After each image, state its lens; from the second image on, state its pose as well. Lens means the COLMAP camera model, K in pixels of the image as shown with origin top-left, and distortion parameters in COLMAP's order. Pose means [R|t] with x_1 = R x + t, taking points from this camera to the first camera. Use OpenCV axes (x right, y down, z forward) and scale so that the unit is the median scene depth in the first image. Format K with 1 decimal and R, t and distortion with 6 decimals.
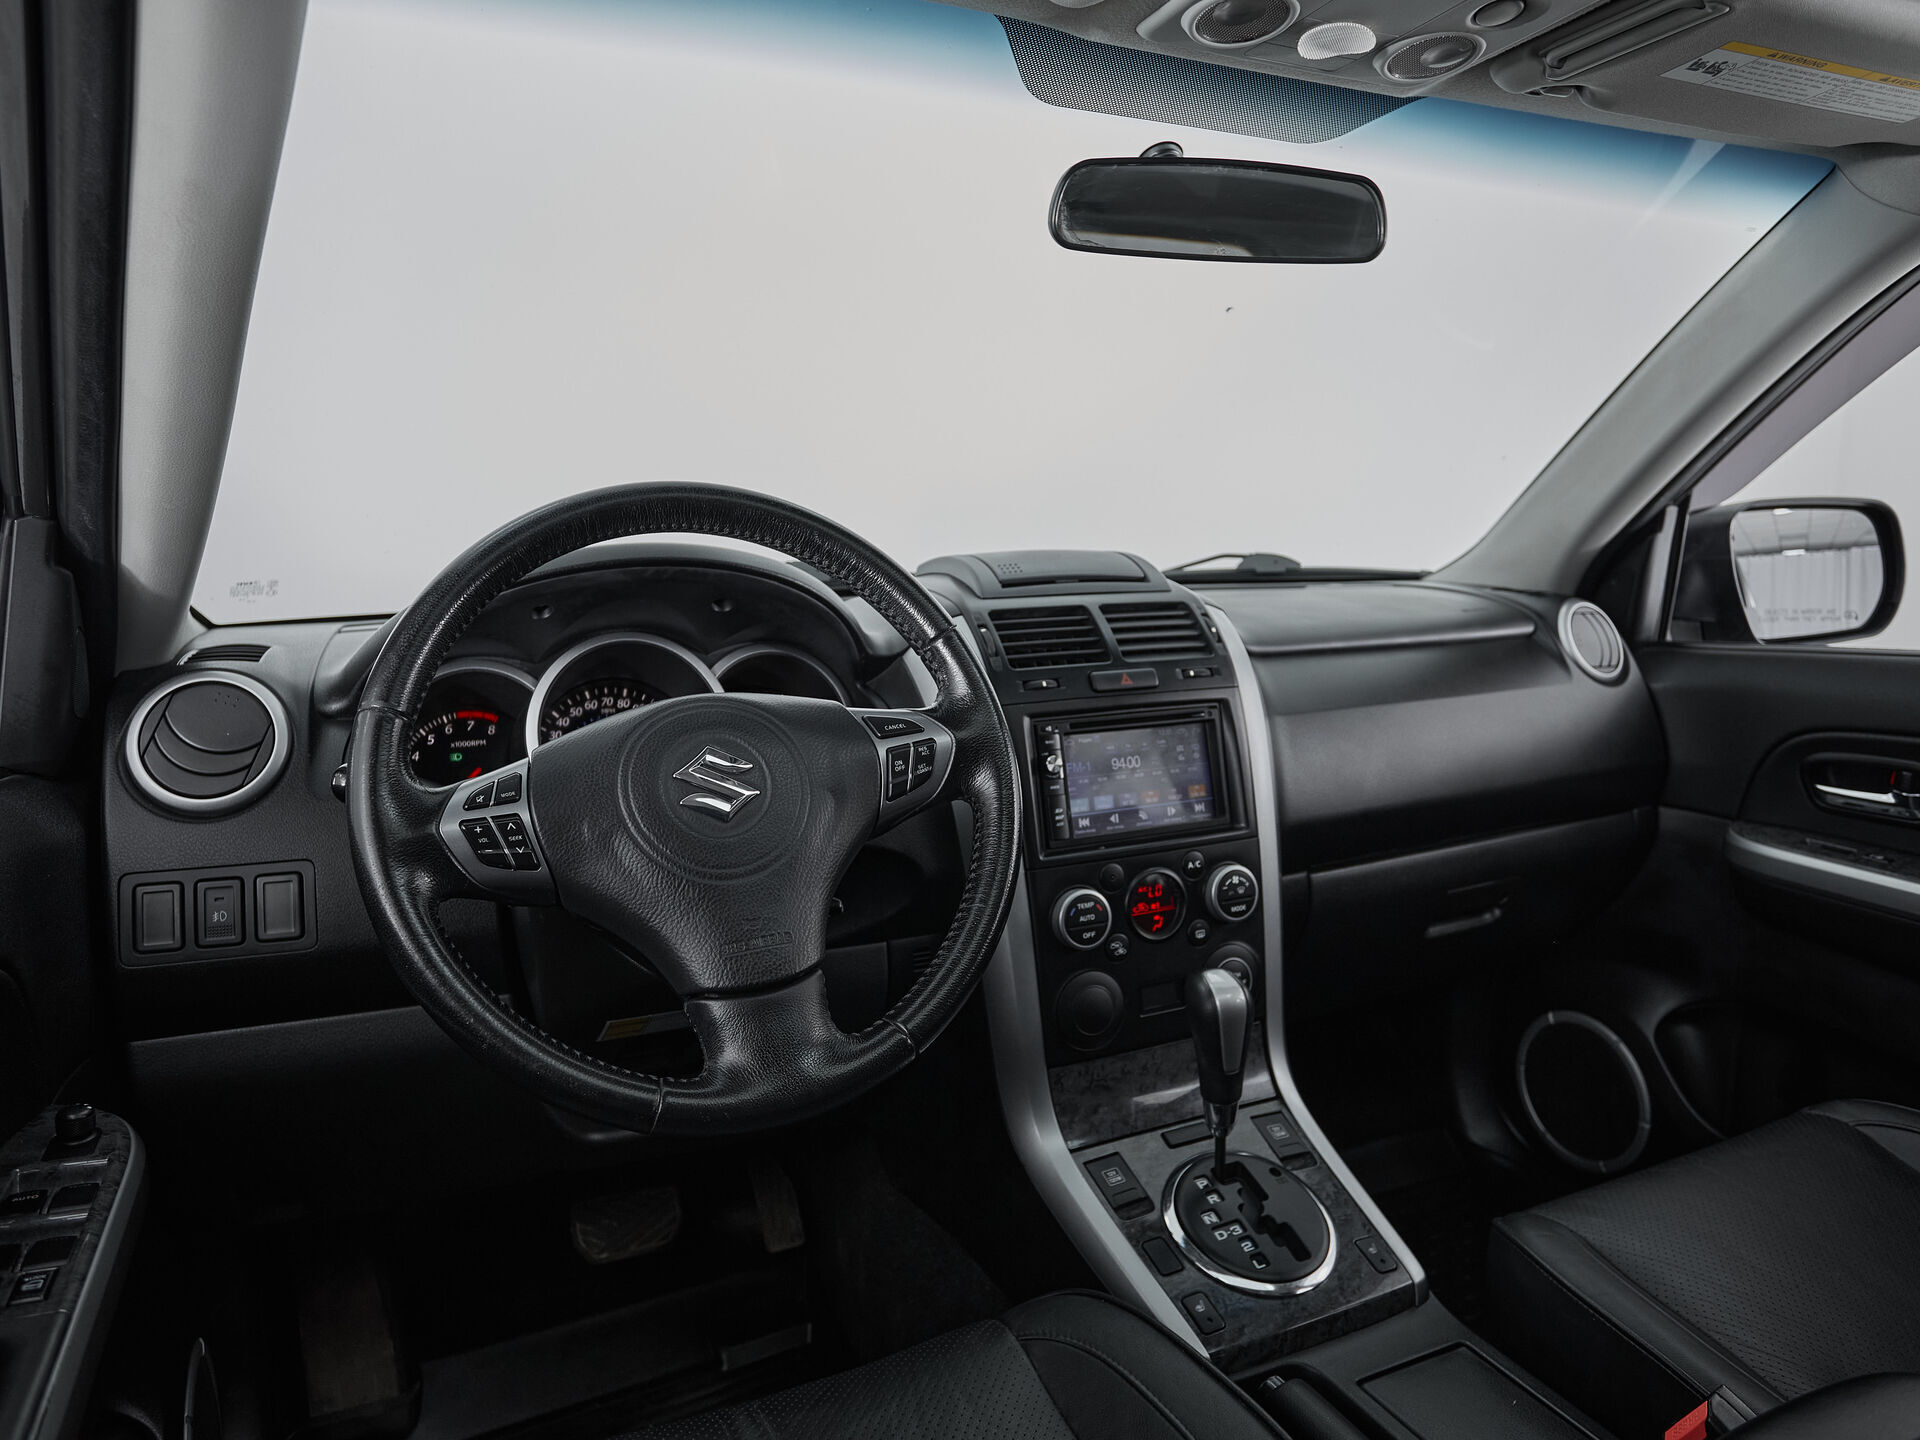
lens RADIAL K [[1135.9, 0, 960.7], [0, 1135.9, 733.2], [0, 0, 1]] dist [-0.045271, 0.001832]
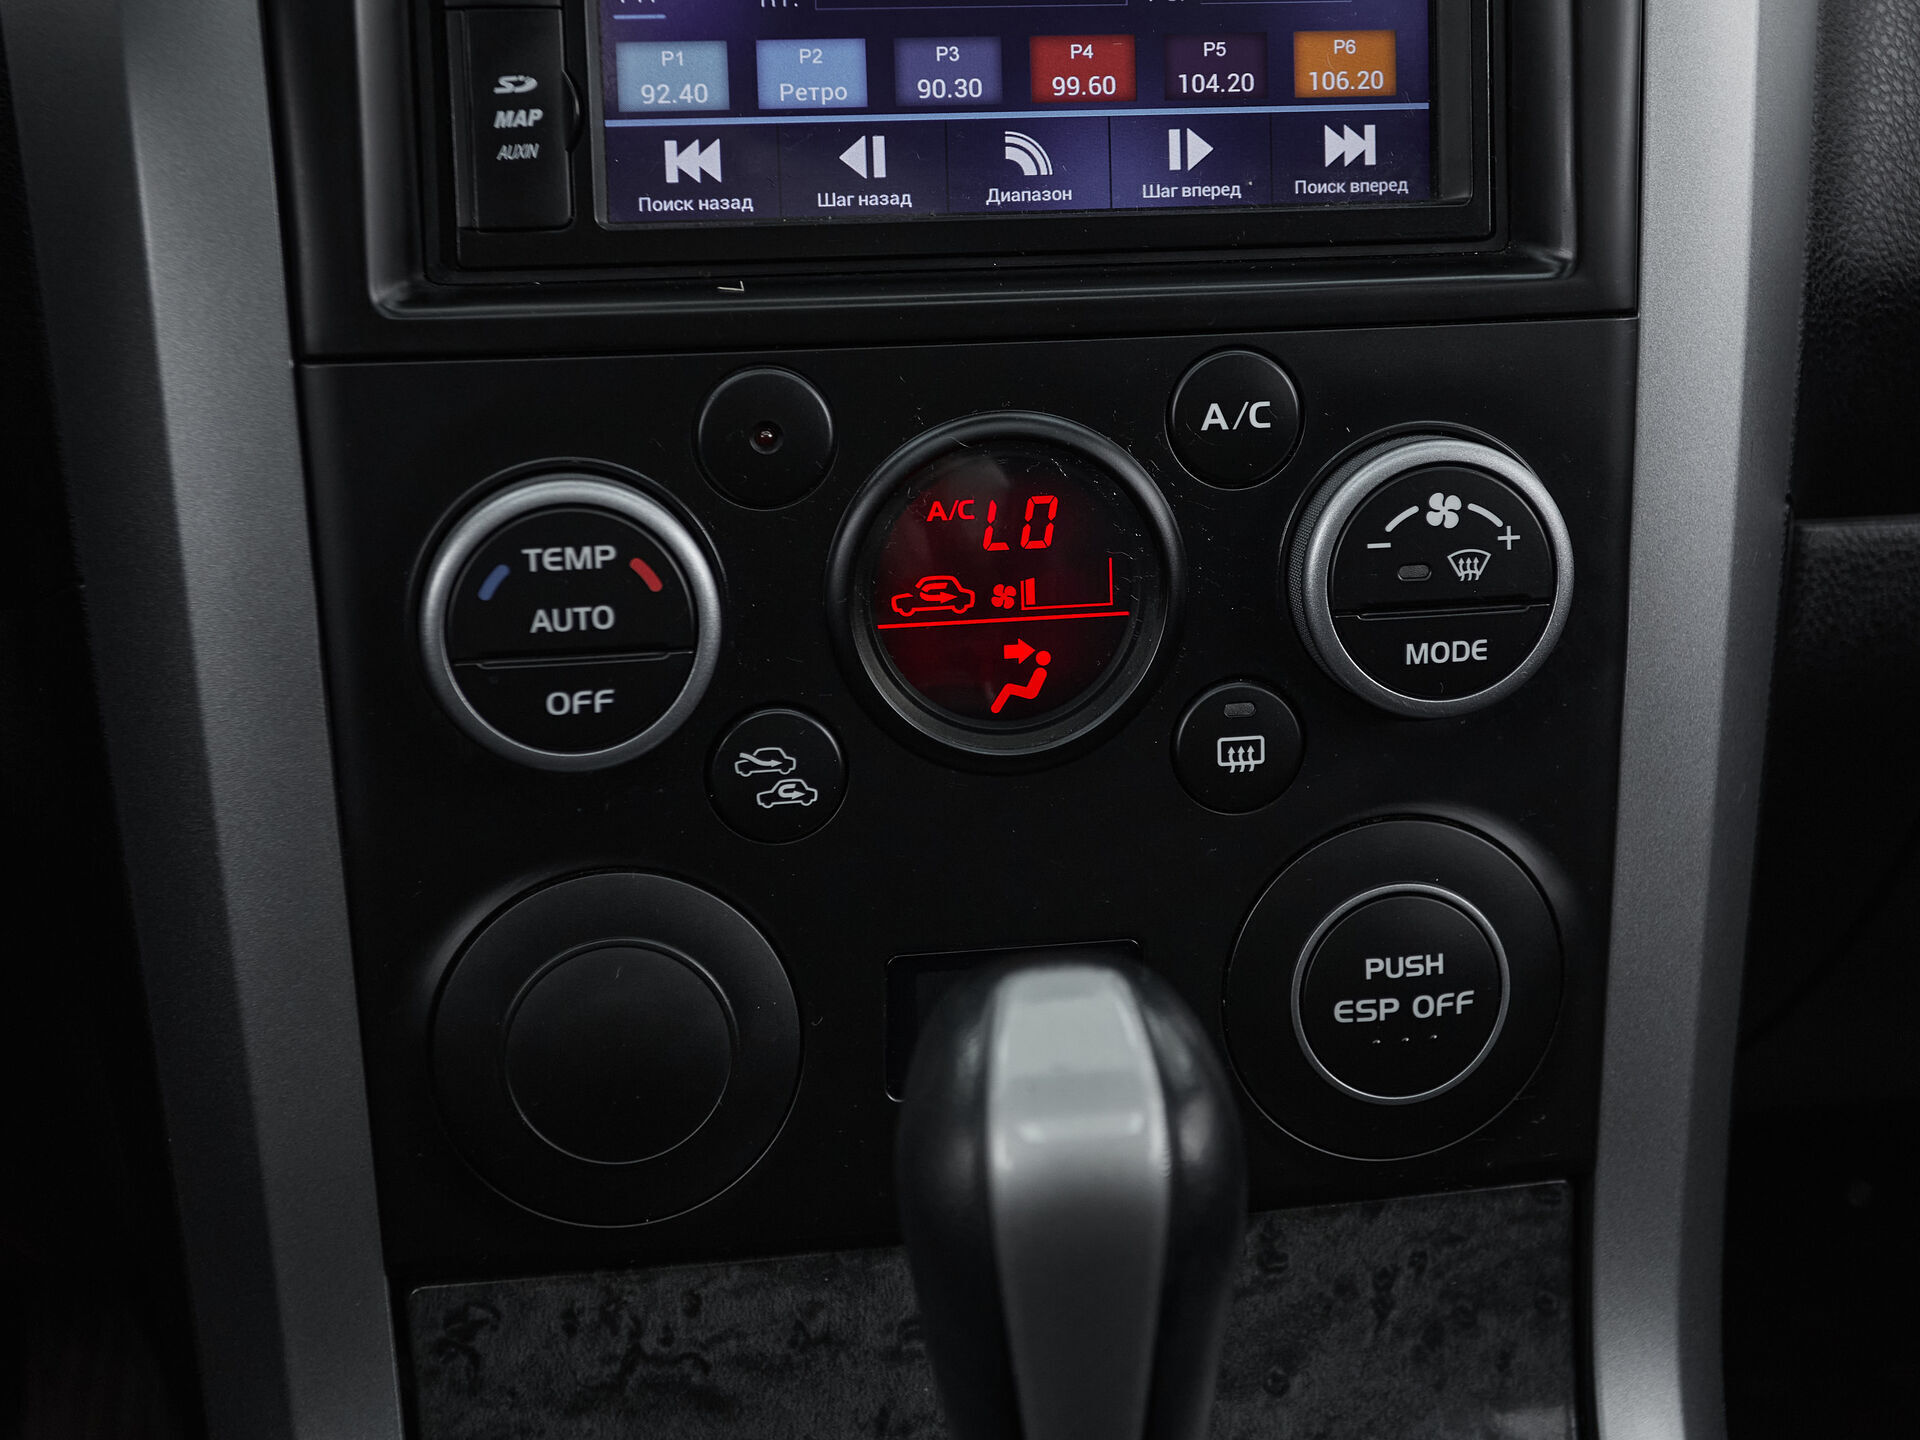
lens RADIAL K [[2780.5, 0, 1023.7], [0, 2780.5, 522.8], [0, 0, 1]] dist [0.016939, 0.054914]
pose [[0.971571, 0.101015, -0.214114, 0.287590], [-0.065085, 0.983520, 0.168675, 0.055122], [0.227624, -0.149945, 0.962135, 0.527664]]
